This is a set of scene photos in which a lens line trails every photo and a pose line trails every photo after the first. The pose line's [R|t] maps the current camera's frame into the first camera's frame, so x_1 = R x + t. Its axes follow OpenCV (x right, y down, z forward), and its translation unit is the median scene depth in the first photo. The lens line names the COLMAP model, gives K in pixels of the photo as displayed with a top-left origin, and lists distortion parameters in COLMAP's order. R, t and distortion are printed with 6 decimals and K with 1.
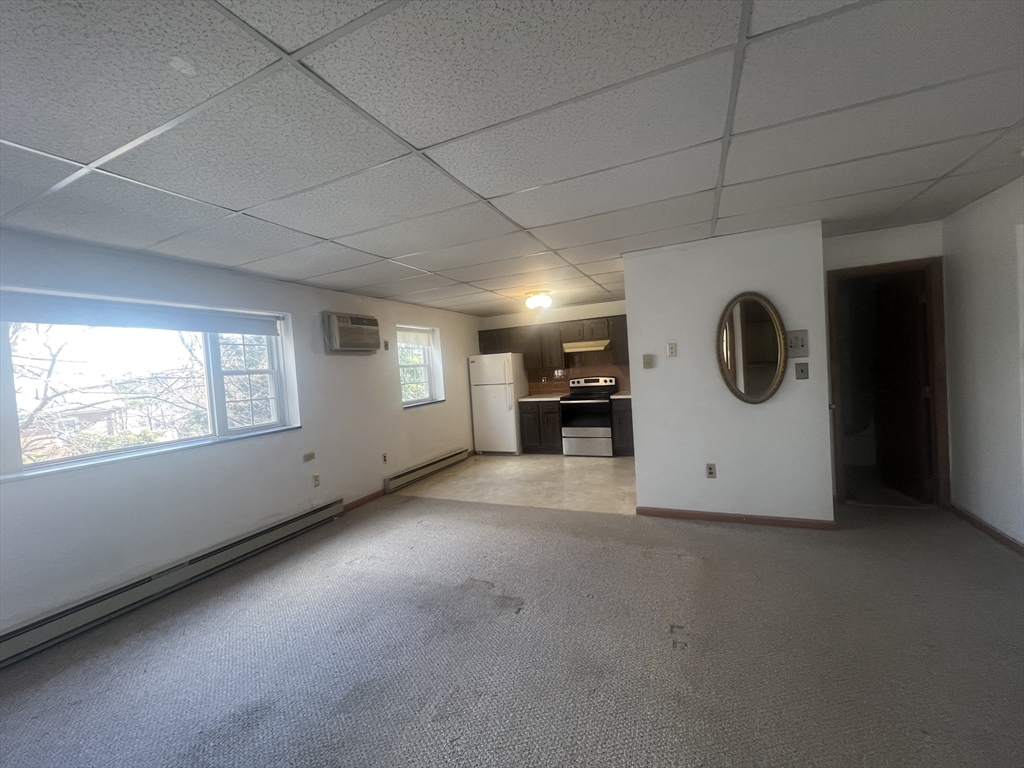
lens RADIAL K [[411.5, 0, 512.0], [0, 411.5, 384.0], [0, 0, 1]] dist [-0.000319, -0.000244]
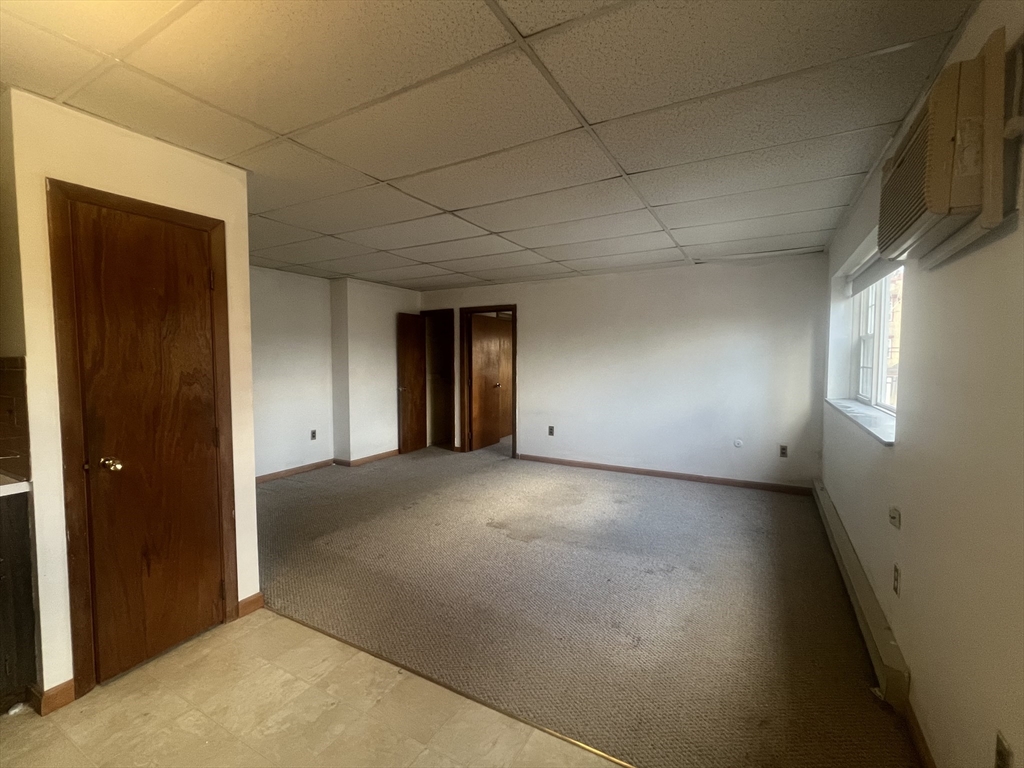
lens RADIAL K [[455.1, 0, 512.0], [0, 455.1, 384.0], [0, 0, 1]] dist [-0.001157, -0.000395]
pose [[-0.993575, 0.065880, 0.092025, -0.088880], [0.074706, 0.992573, 0.096010, -0.026331], [-0.085016, 0.102268, -0.991117, 0.962891]]
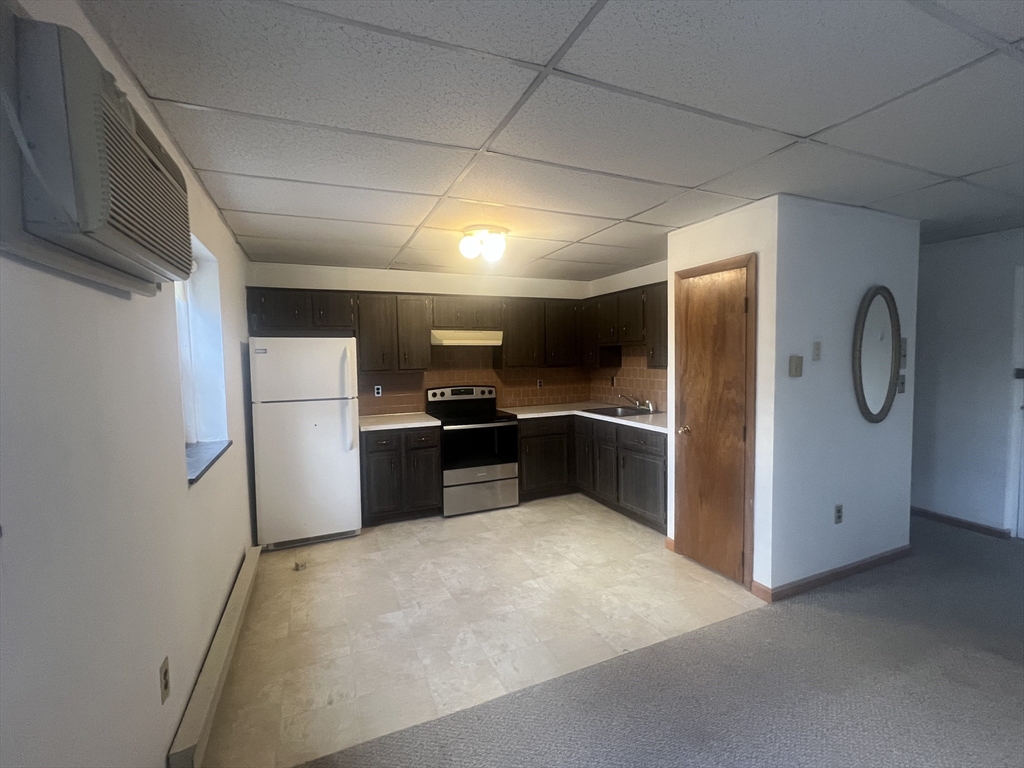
lens RADIAL K [[452.5, 0, 512.0], [0, 452.5, 384.0], [0, 0, 1]] dist [-0.000961, -0.000417]
pose [[0.669032, 0.010459, 0.743160, -0.301737], [0.002159, 0.999869, -0.016015, -0.009029], [-0.743231, 0.012319, 0.668922, 0.494978]]
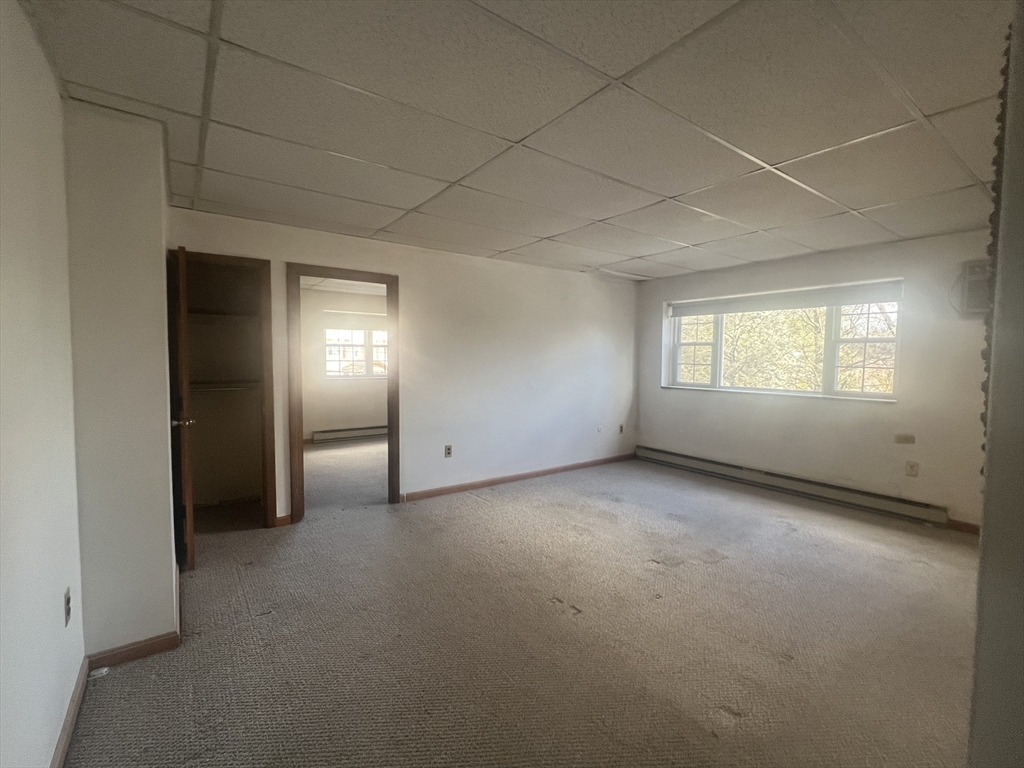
lens RADIAL K [[452.5, 0, 512.0], [0, 452.5, 384.0], [0, 0, 1]] dist [-0.000961, -0.000417]
pose [[-0.488150, 0.116145, -0.864997, 0.471835], [-0.013221, 0.990008, 0.140391, -0.040238], [0.872660, 0.079968, -0.481736, 0.464925]]
